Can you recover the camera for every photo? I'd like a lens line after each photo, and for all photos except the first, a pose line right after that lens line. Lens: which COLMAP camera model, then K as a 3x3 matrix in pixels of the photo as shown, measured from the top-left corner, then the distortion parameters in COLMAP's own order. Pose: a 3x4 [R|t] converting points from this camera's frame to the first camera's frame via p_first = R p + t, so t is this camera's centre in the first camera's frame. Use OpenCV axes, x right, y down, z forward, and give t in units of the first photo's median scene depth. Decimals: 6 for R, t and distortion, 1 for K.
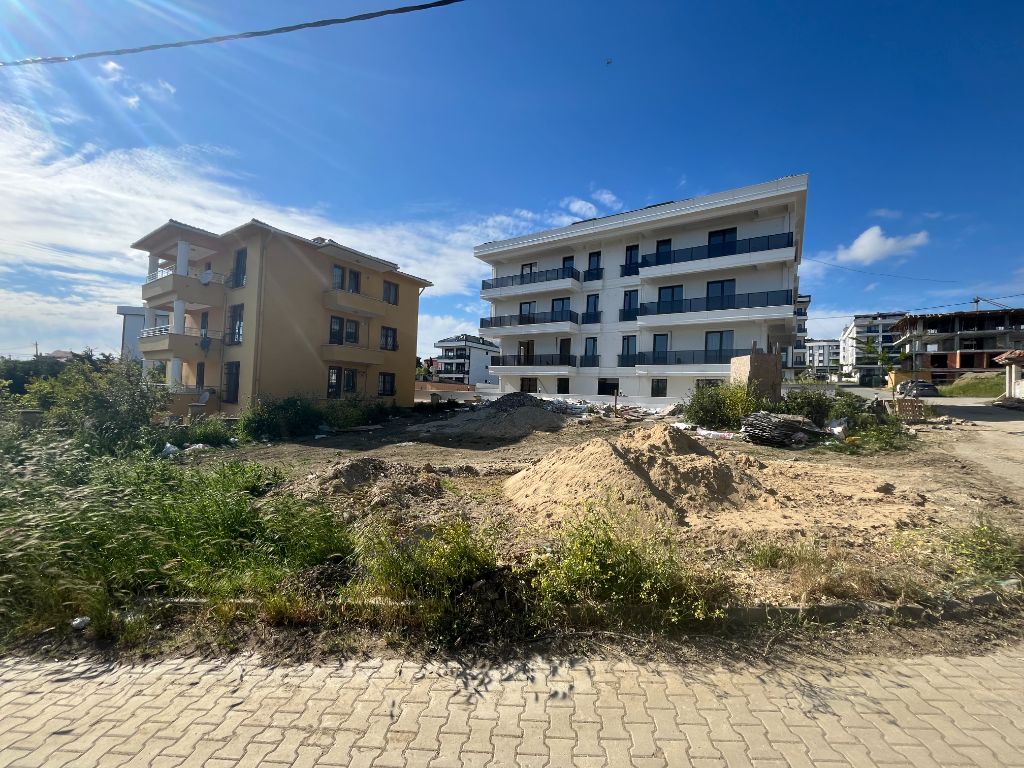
lens RADIAL K [[408.2, 0, 508.6], [0, 408.2, 385.7], [0, 0, 1]] dist [-0.001787, -0.000143]
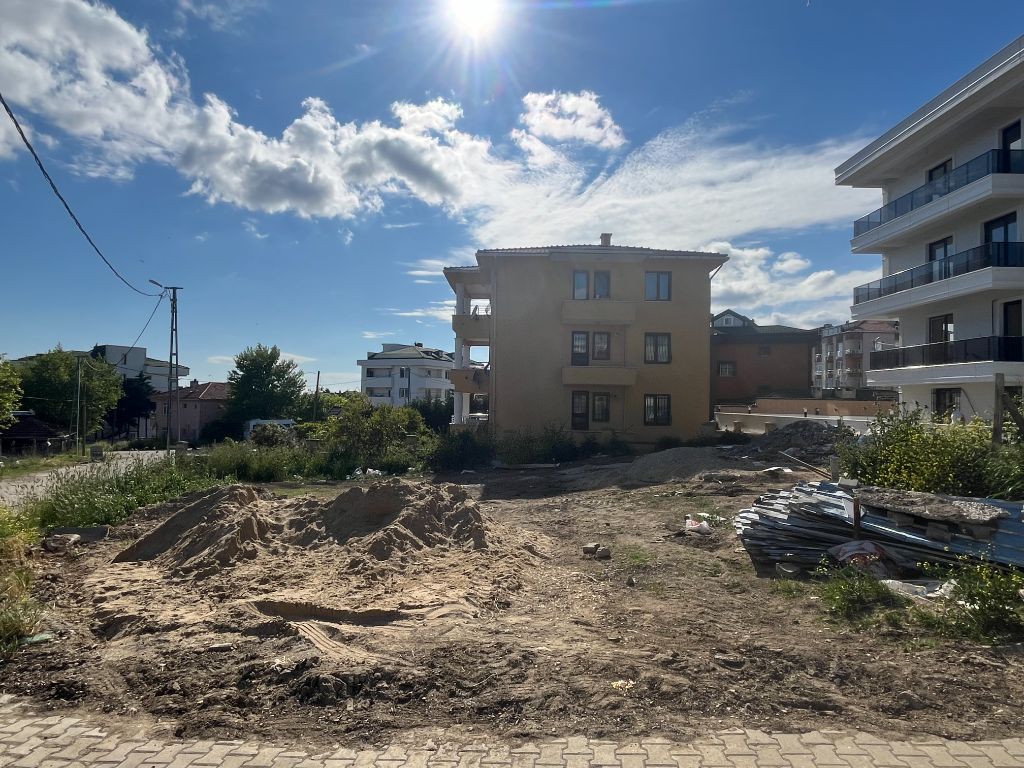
lens RADIAL K [[613.6, 0, 514.6], [0, 613.6, 385.0], [0, 0, 1]] dist [0.006940, -0.001503]
pose [[0.555231, -0.053143, -0.829996, 0.364217], [0.029285, 0.998587, -0.044347, -0.006107], [0.831180, 0.000316, 0.556003, 0.131808]]
